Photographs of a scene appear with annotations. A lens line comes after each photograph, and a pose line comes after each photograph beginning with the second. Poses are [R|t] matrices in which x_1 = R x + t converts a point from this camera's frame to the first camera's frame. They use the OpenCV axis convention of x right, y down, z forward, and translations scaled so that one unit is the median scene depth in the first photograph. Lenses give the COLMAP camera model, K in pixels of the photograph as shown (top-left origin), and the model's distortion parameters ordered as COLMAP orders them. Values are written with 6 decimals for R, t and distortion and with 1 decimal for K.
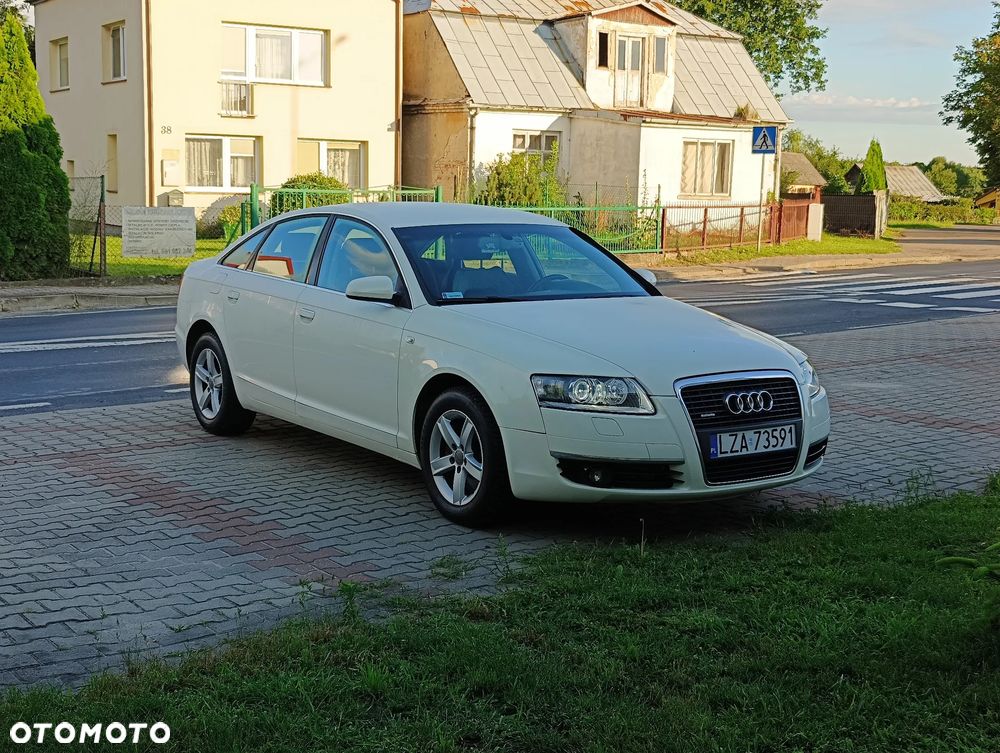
lens RADIAL K [[1396.9, 0, 500.0], [0, 1396.9, 376.5], [0, 0, 1]] dist [0.078986, -0.118262]
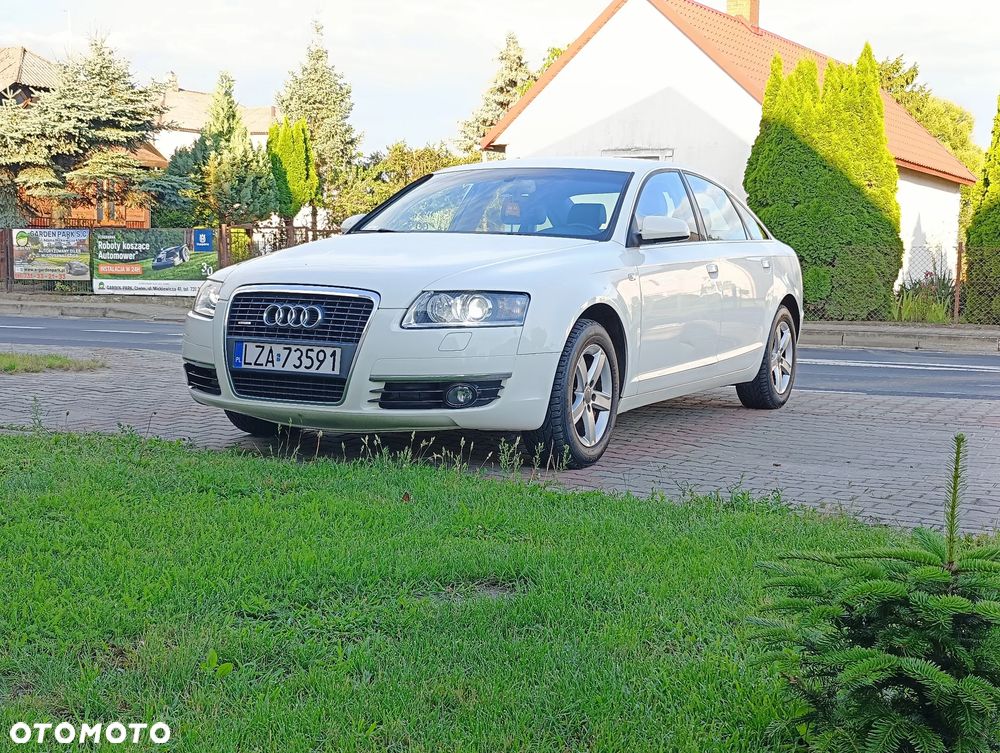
lens RADIAL K [[1396.9, 0, 500.0], [0, 1396.9, 376.5], [0, 0, 1]] dist [0.078986, -0.118262]
pose [[0.481930, 0.075000, -0.872994, 1.031990], [-0.137548, 0.990453, 0.009159, 0.030057], [0.865346, 0.115664, 0.487645, 0.667040]]
